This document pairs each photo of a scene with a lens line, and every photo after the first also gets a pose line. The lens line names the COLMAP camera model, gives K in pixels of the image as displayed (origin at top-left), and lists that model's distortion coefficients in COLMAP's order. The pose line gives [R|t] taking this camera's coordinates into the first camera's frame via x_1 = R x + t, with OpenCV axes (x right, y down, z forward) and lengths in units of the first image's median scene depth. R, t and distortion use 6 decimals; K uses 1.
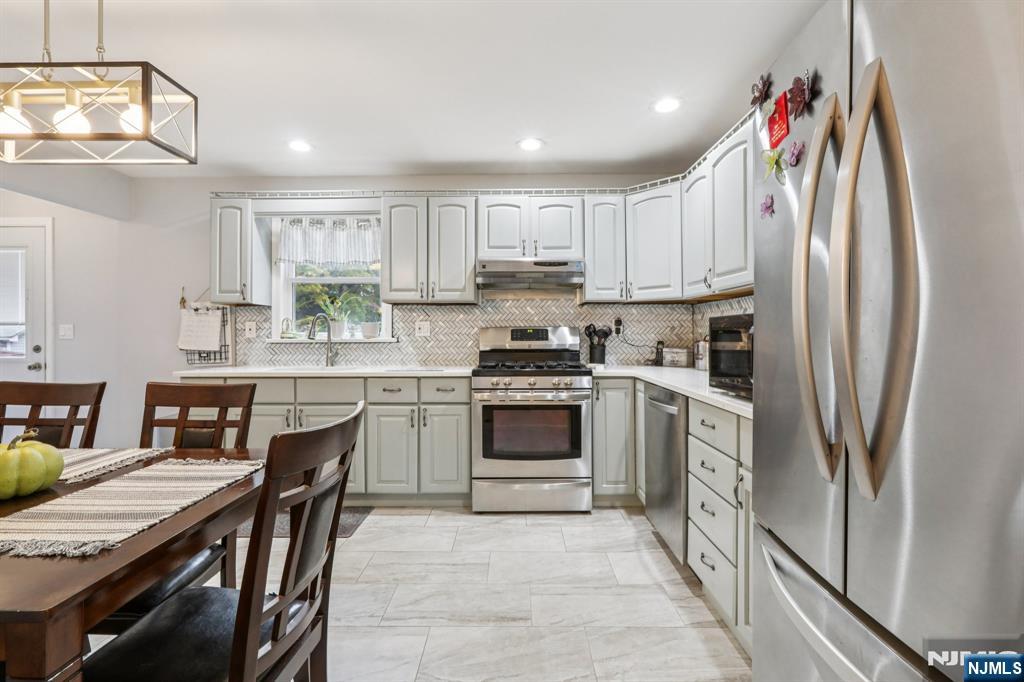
lens RADIAL K [[458.8, 0, 513.6], [0, 458.8, 339.1], [0, 0, 1]] dist [0.002867, 0.000980]
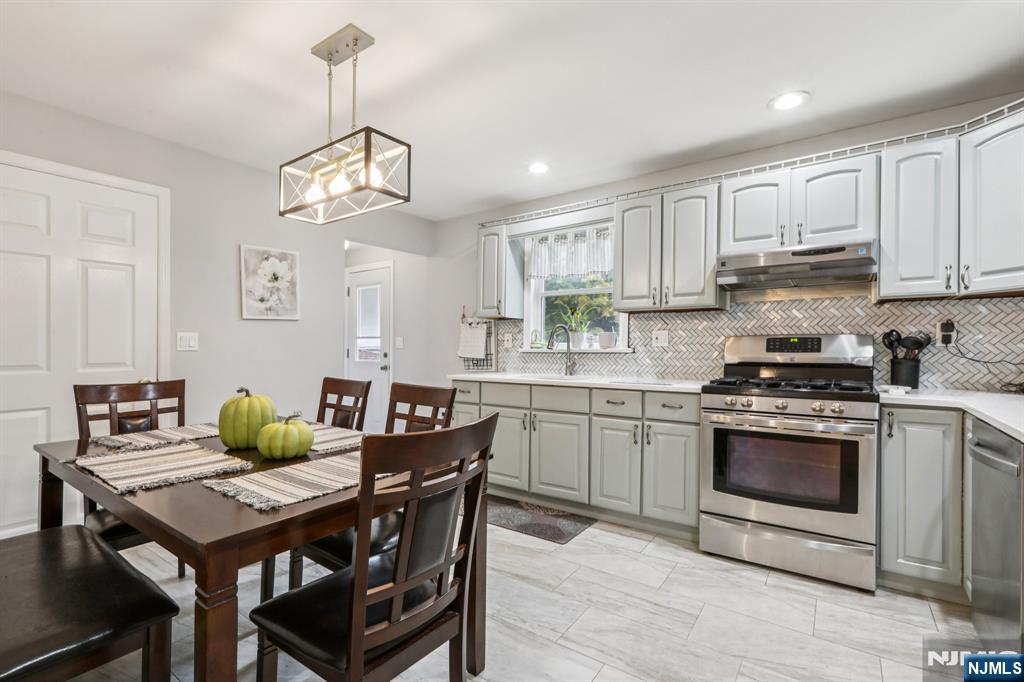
lens RADIAL K [[464.5, 0, 516.5], [0, 464.5, 353.4], [0, 0, 1]] dist [0.003744, 0.000687]
pose [[0.821670, 0.010213, -0.569872, 0.106486], [-0.005626, 0.999936, 0.009809, -0.000044], [0.569936, -0.004854, 0.821675, 0.076858]]
